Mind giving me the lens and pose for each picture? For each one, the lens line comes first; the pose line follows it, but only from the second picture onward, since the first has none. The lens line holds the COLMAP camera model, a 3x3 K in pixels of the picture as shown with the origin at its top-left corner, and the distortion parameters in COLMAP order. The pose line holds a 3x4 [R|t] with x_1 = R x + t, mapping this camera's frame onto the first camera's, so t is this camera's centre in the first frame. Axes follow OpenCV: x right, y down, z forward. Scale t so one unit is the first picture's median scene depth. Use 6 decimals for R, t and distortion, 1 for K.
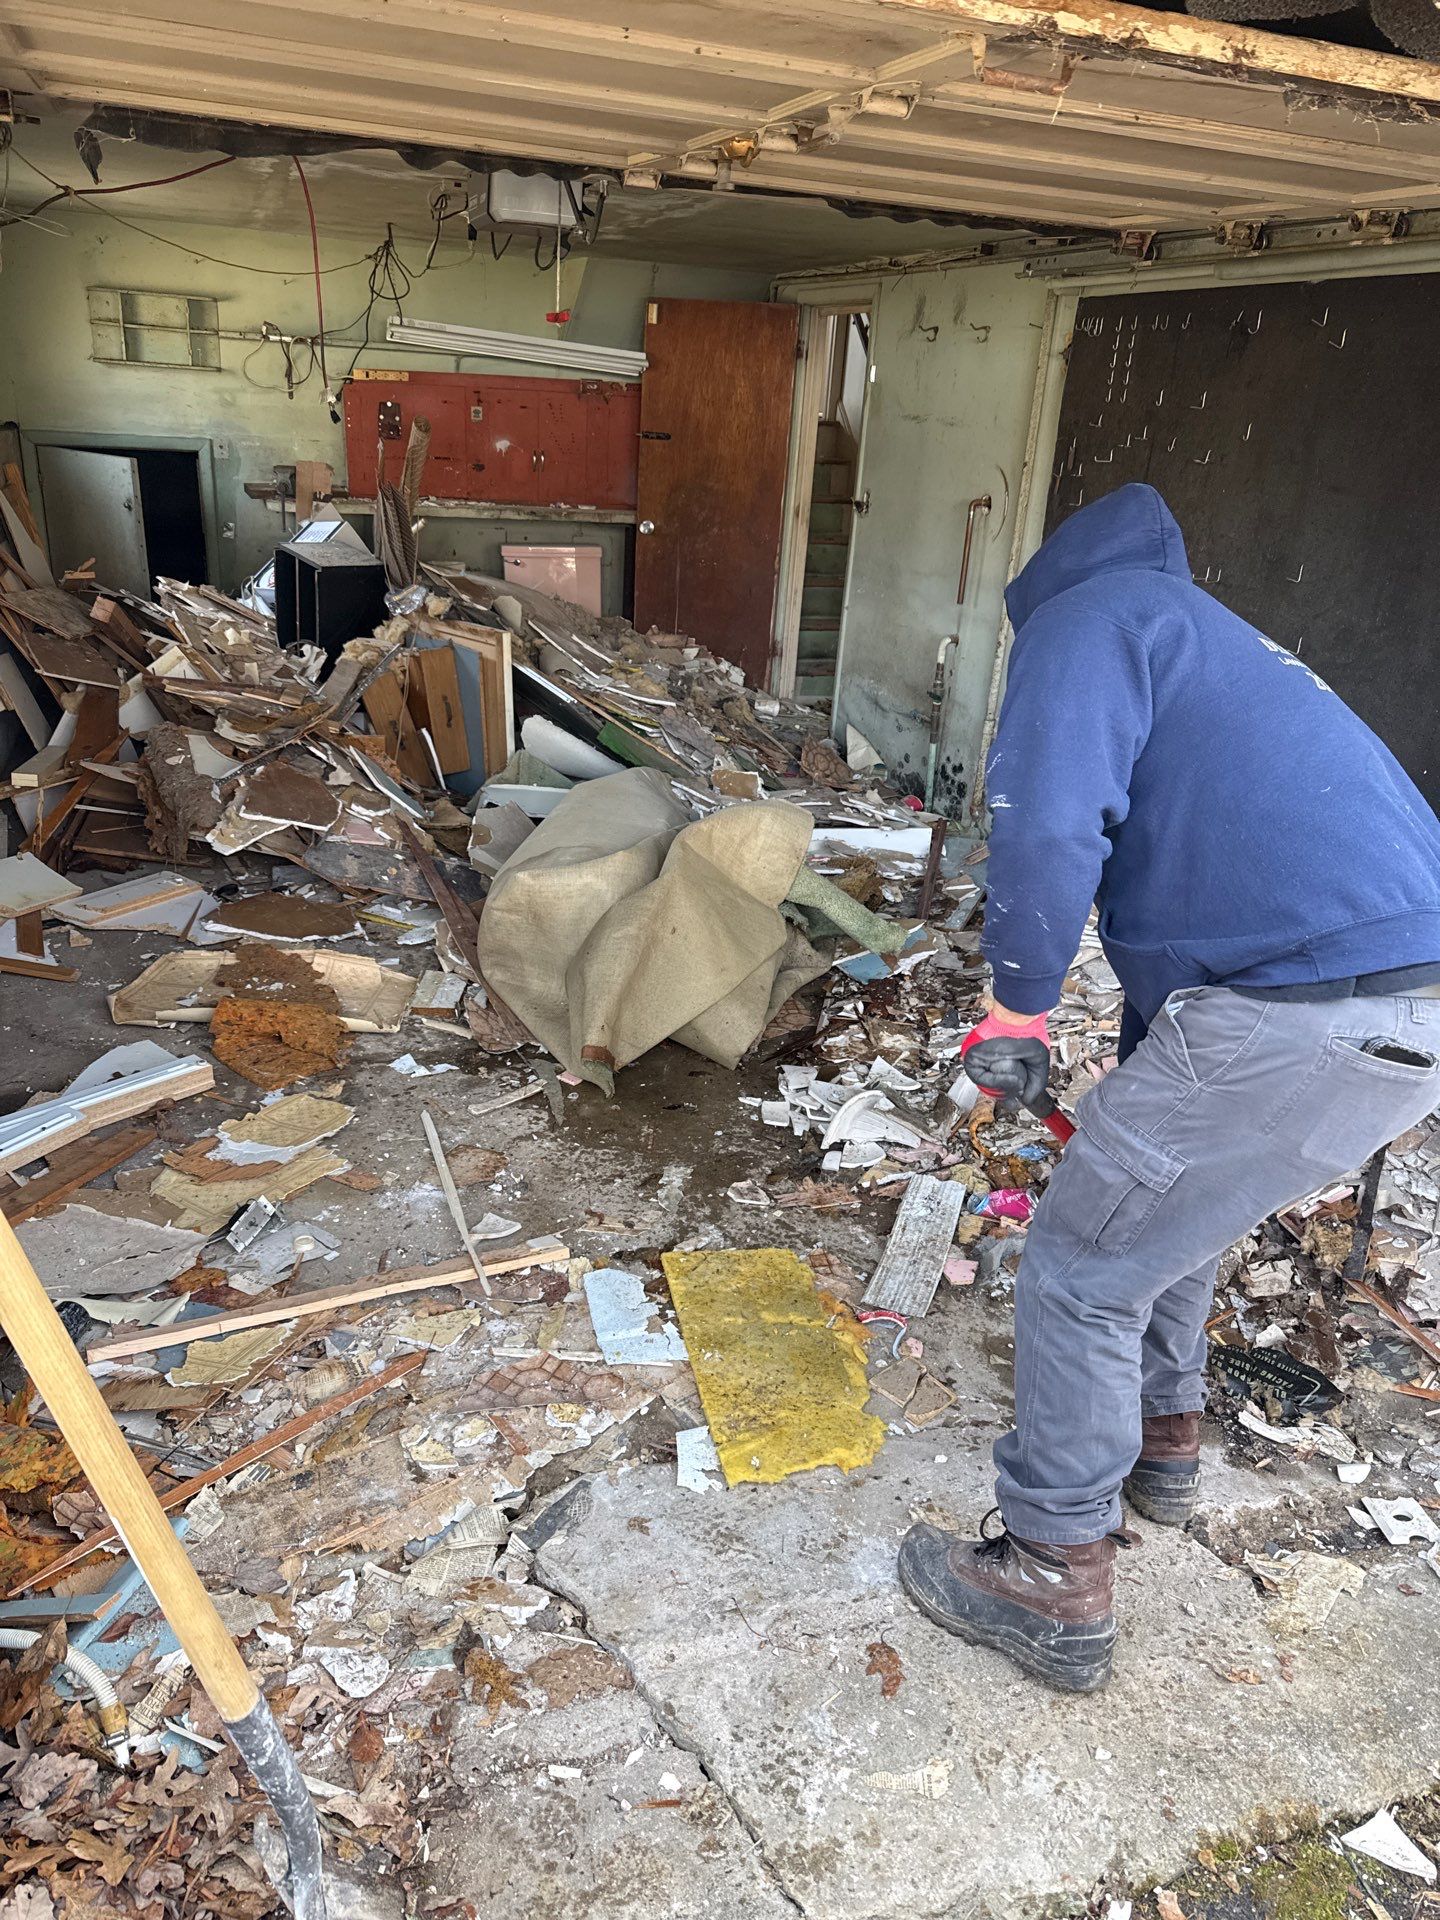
lens RADIAL K [[1393.9, 0, 720.0], [0, 1393.9, 960.0], [0, 0, 1]] dist [0.026555, -0.118807]
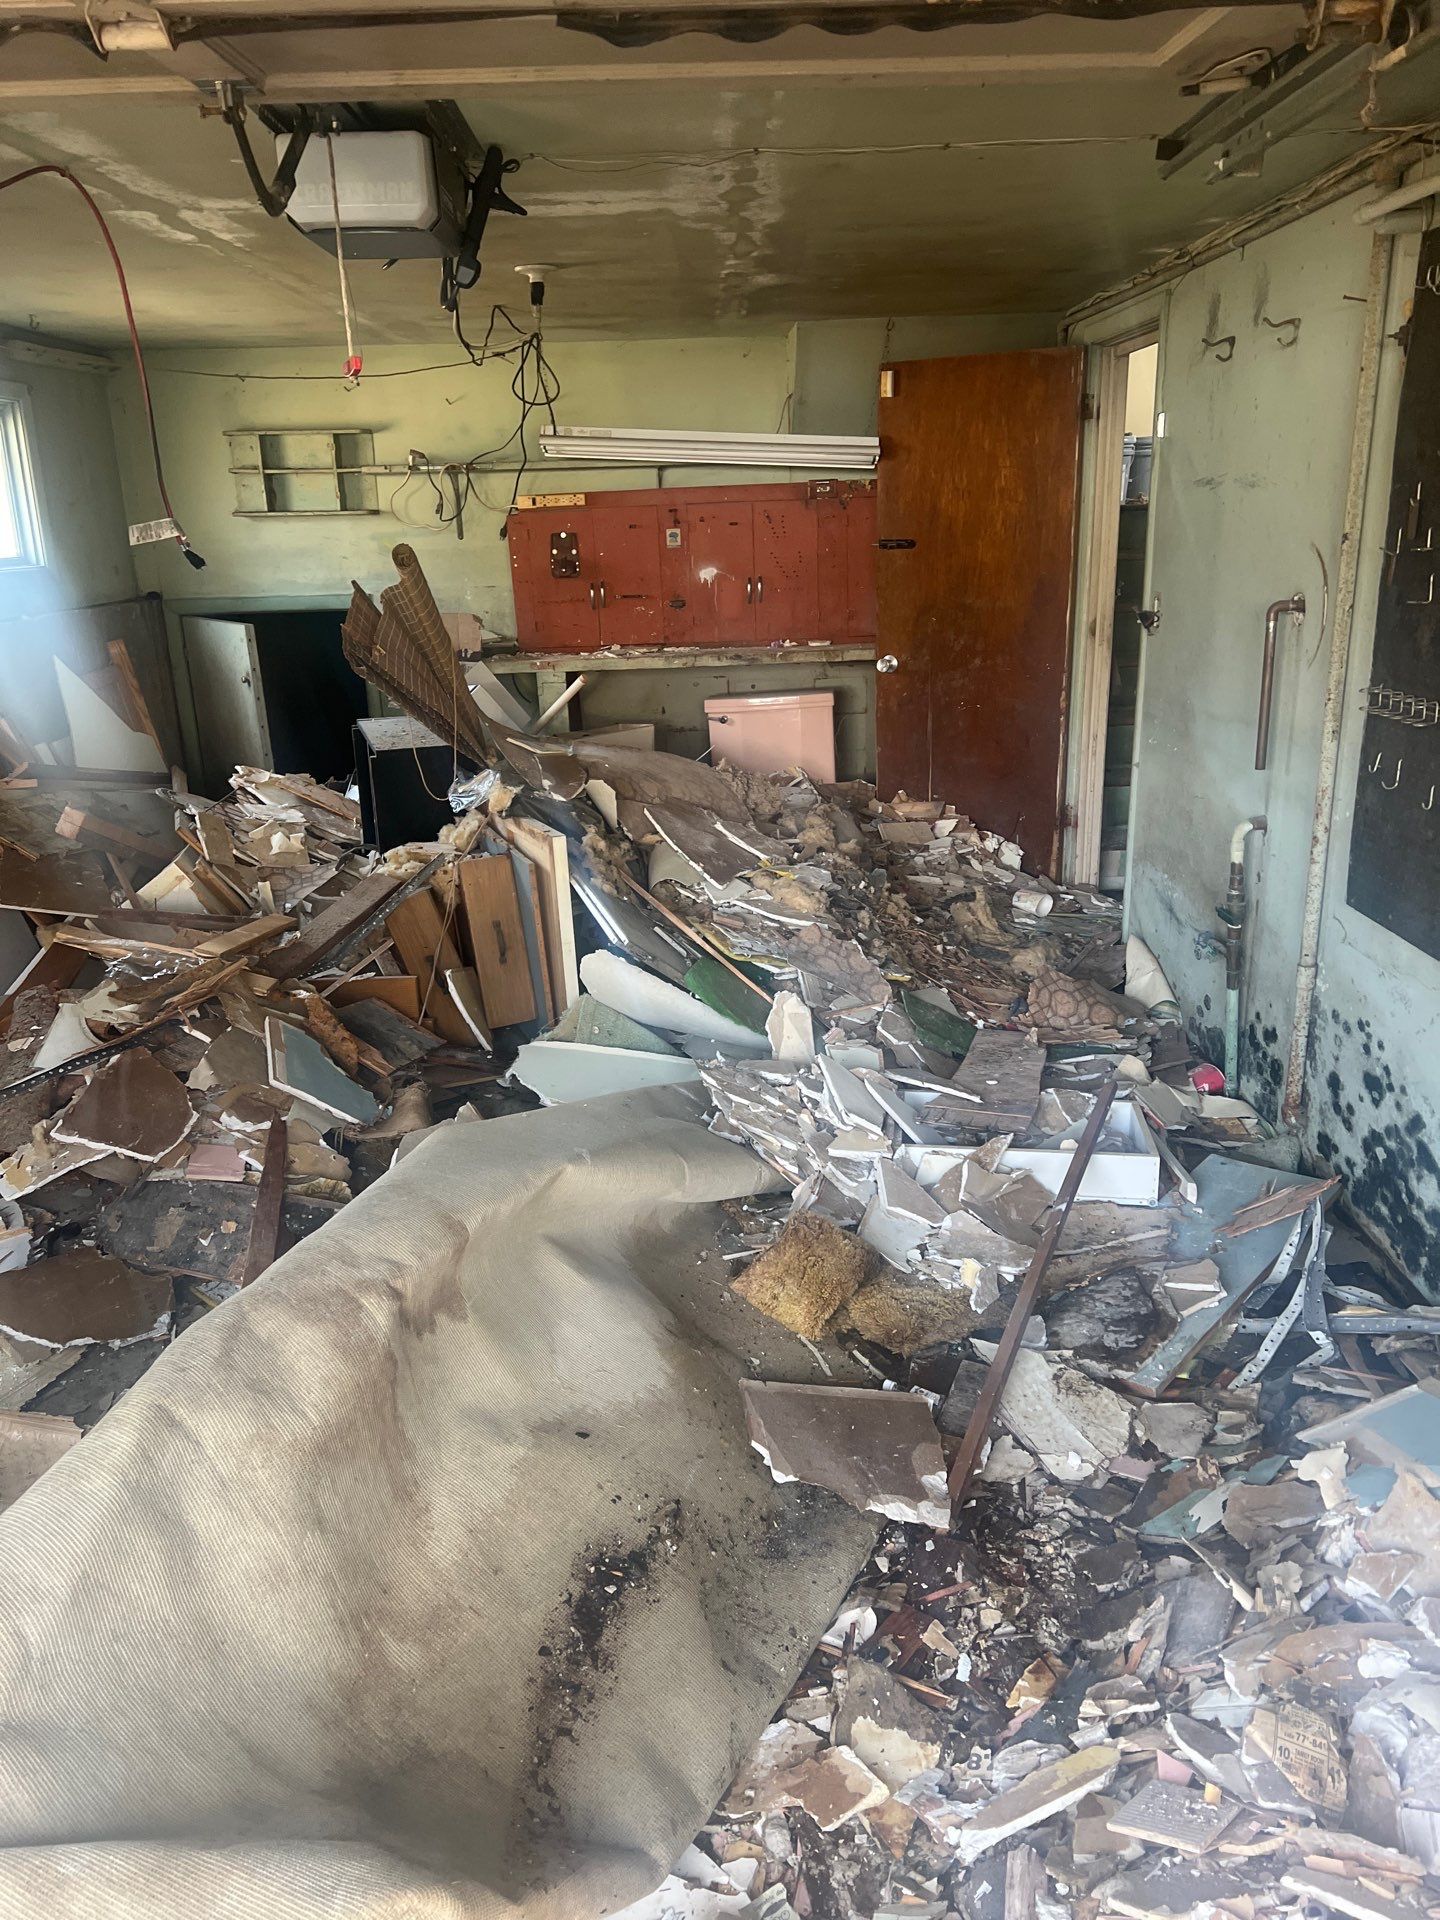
lens RADIAL K [[1371.2, 0, 720.0], [0, 1371.2, 960.0], [0, 0, 1]] dist [0.116768, -0.365100]
pose [[0.938300, 0.009624, -0.345688, 0.133124], [-0.037539, 0.996540, -0.074148, -0.100763], [0.343779, 0.082550, 0.935415, 0.312058]]
